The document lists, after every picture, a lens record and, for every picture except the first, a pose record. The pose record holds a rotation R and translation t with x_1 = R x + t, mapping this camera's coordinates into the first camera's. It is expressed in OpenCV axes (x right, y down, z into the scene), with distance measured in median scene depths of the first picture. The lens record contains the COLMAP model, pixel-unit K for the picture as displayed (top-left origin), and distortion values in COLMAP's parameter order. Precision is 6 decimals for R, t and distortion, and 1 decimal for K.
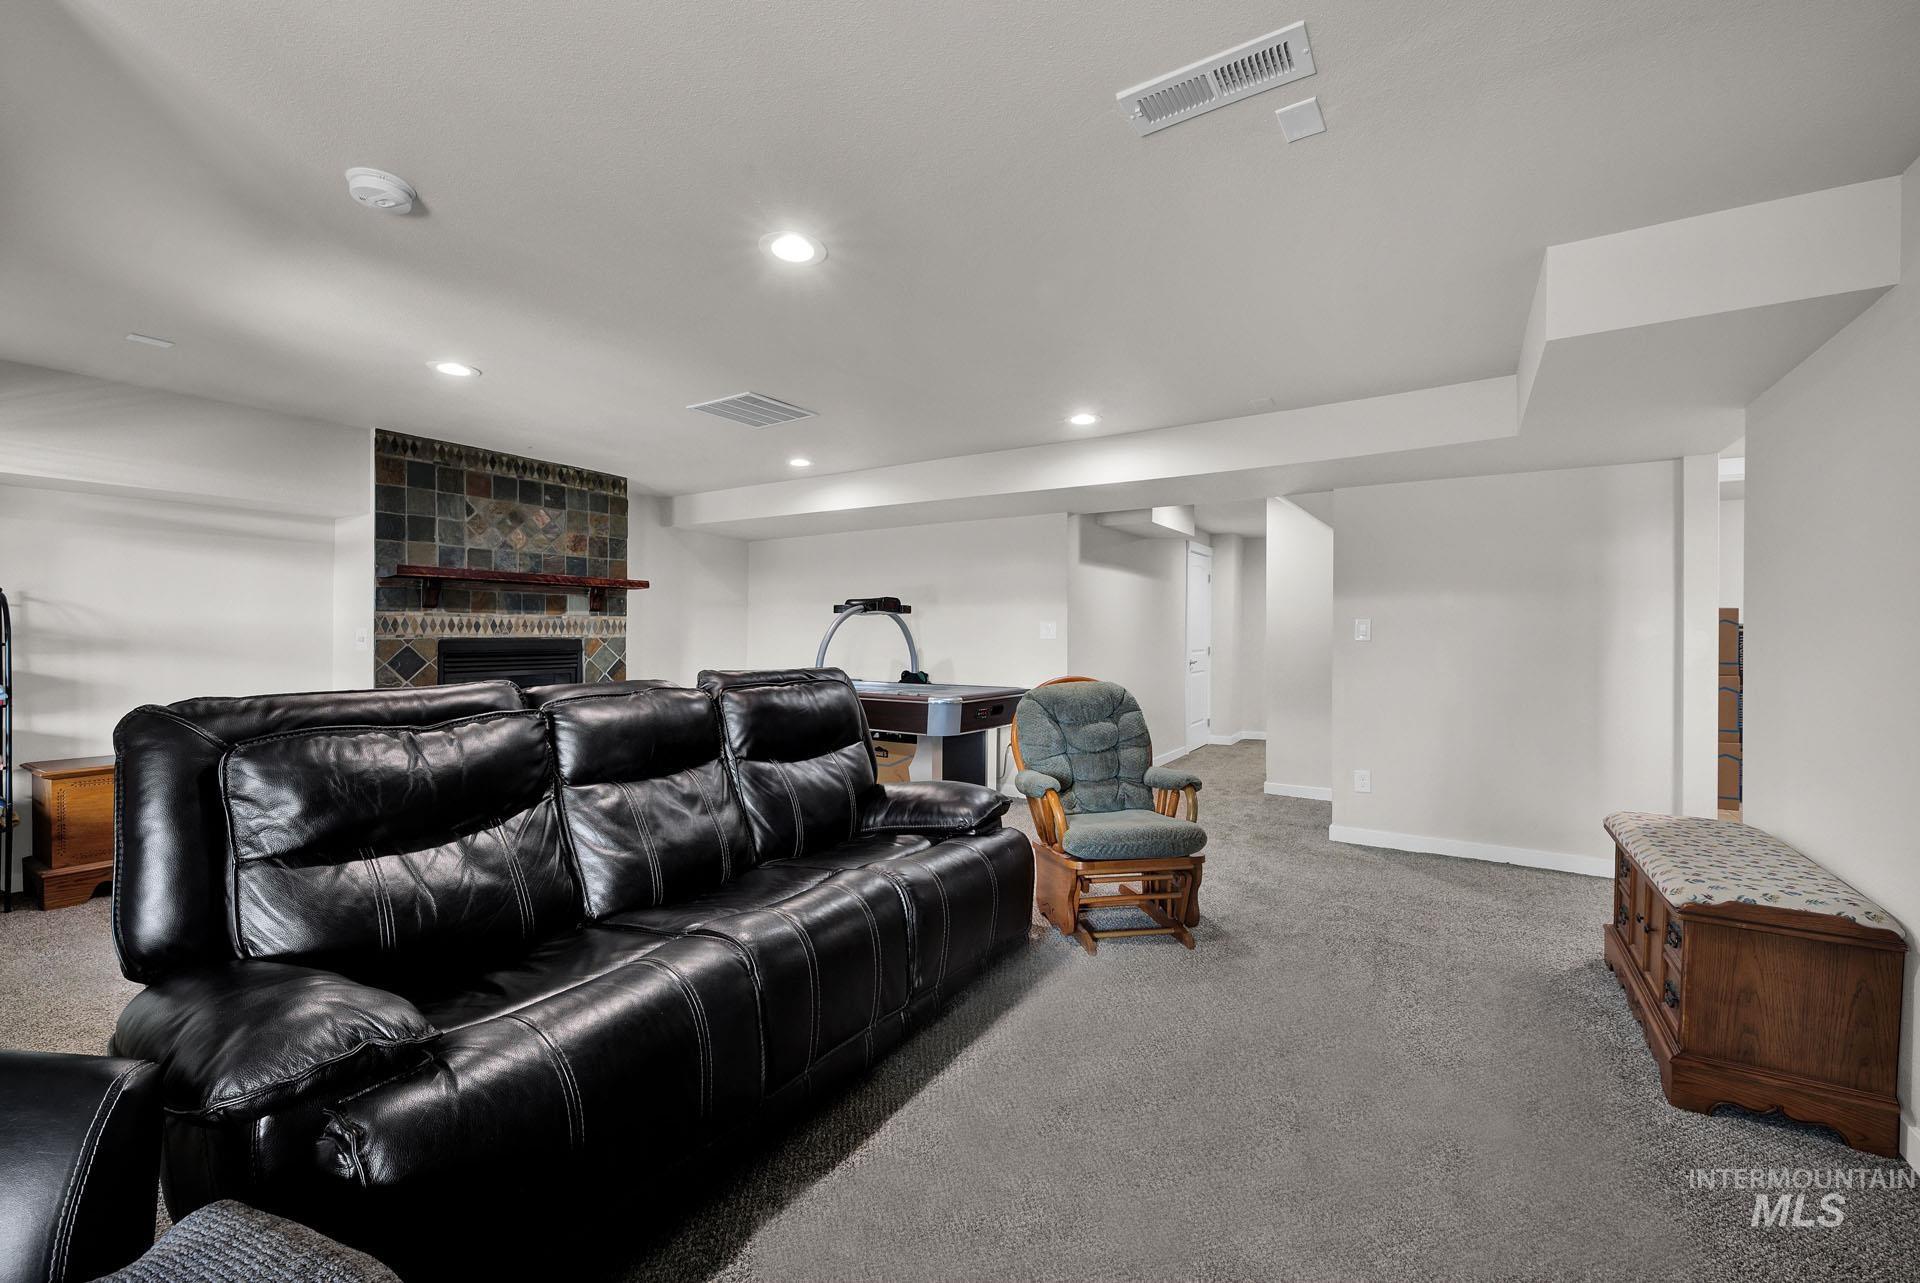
lens RADIAL K [[753.9, 0, 965.1], [0, 753.9, 641.4], [0, 0, 1]] dist [-0.007915, -0.000565]
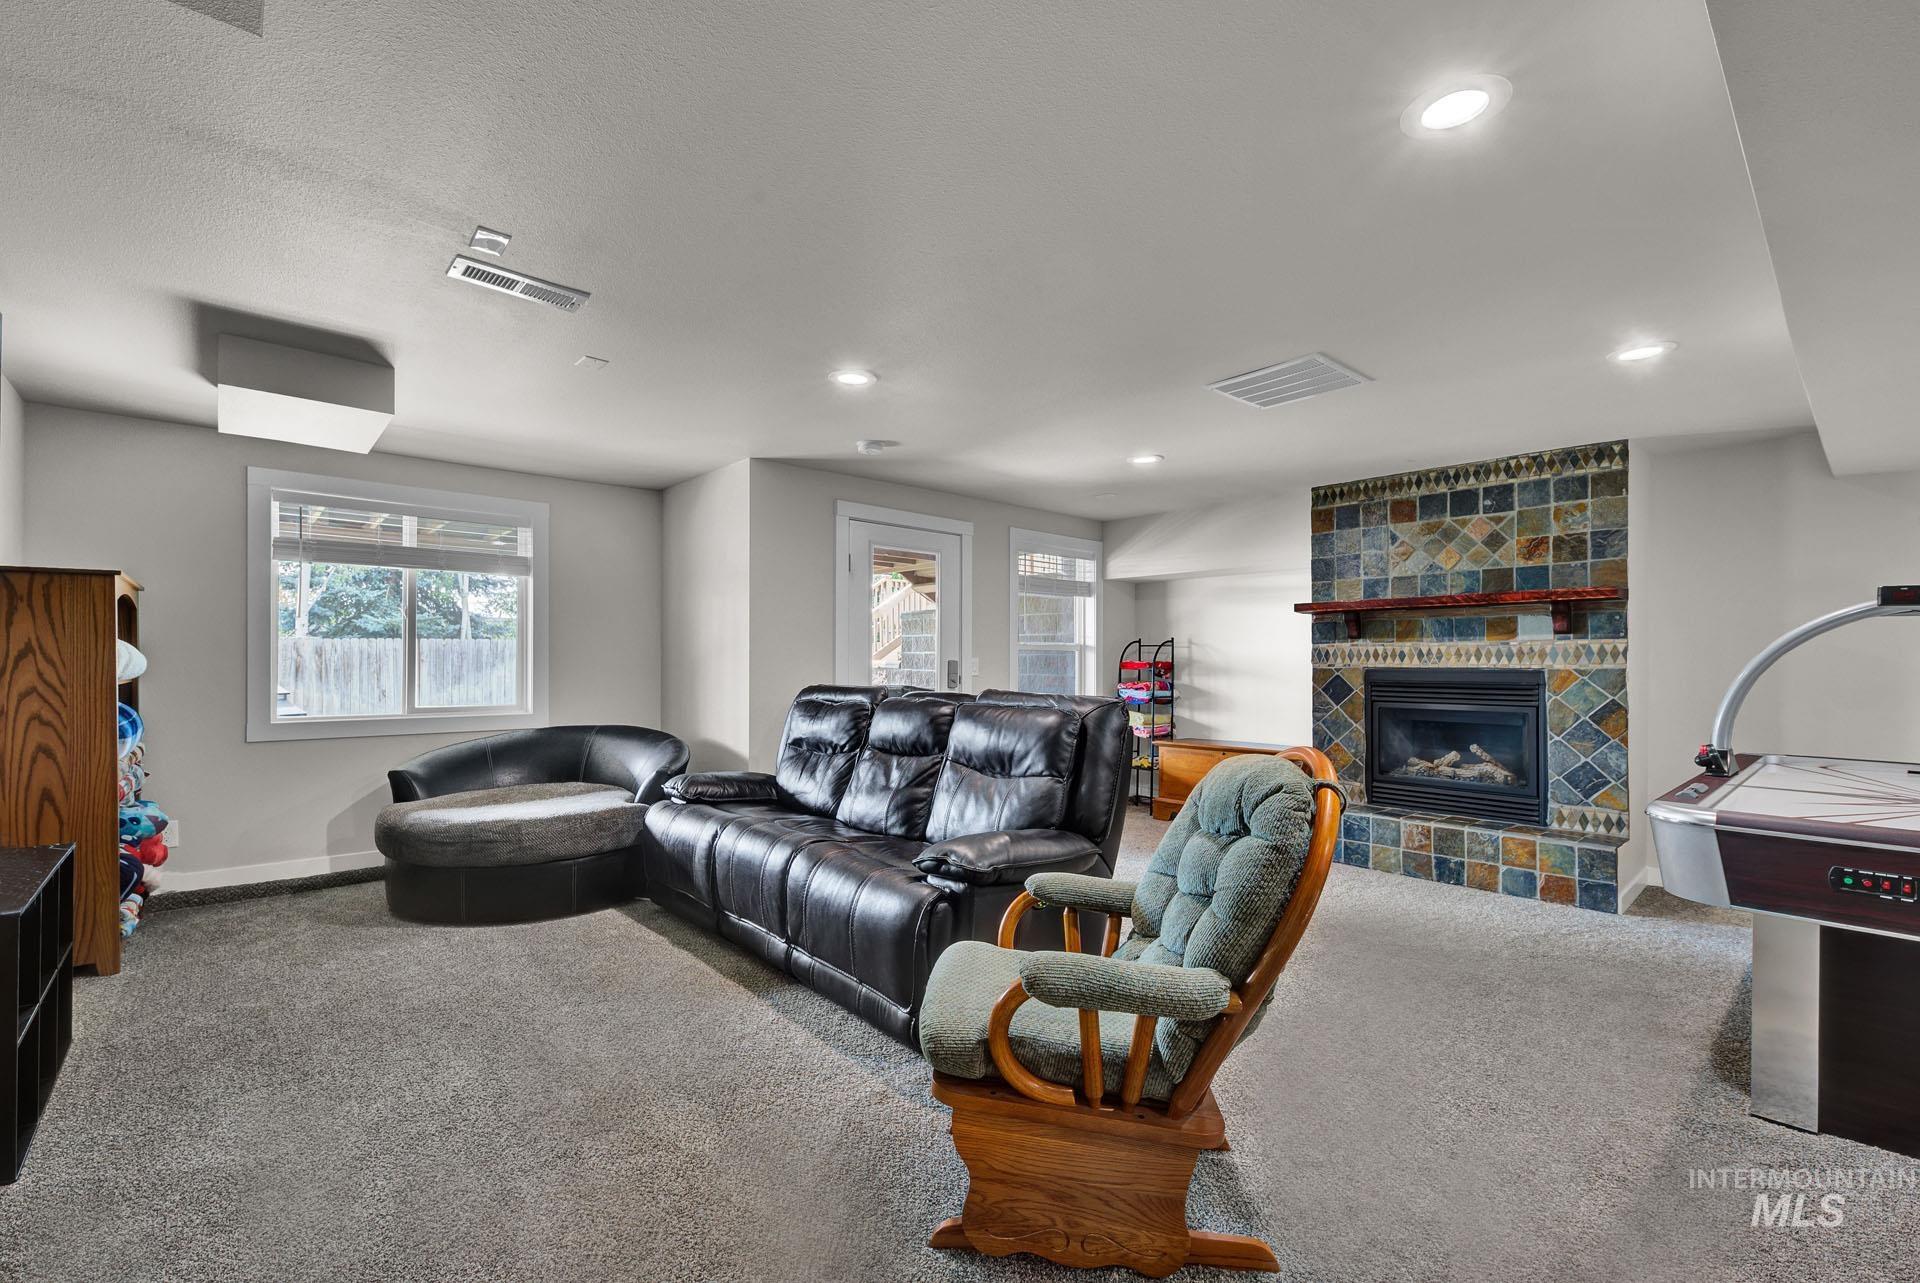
lens RADIAL K [[824.8, 0, 964.5], [0, 824.8, 653.5], [0, 0, 1]] dist [0.000403, 0.000031]
pose [[-0.268935, -0.014034, -0.963056, 0.507078], [-0.012623, 0.999859, -0.011046, -0.003625], [0.963076, 0.009186, -0.269074, 0.705076]]
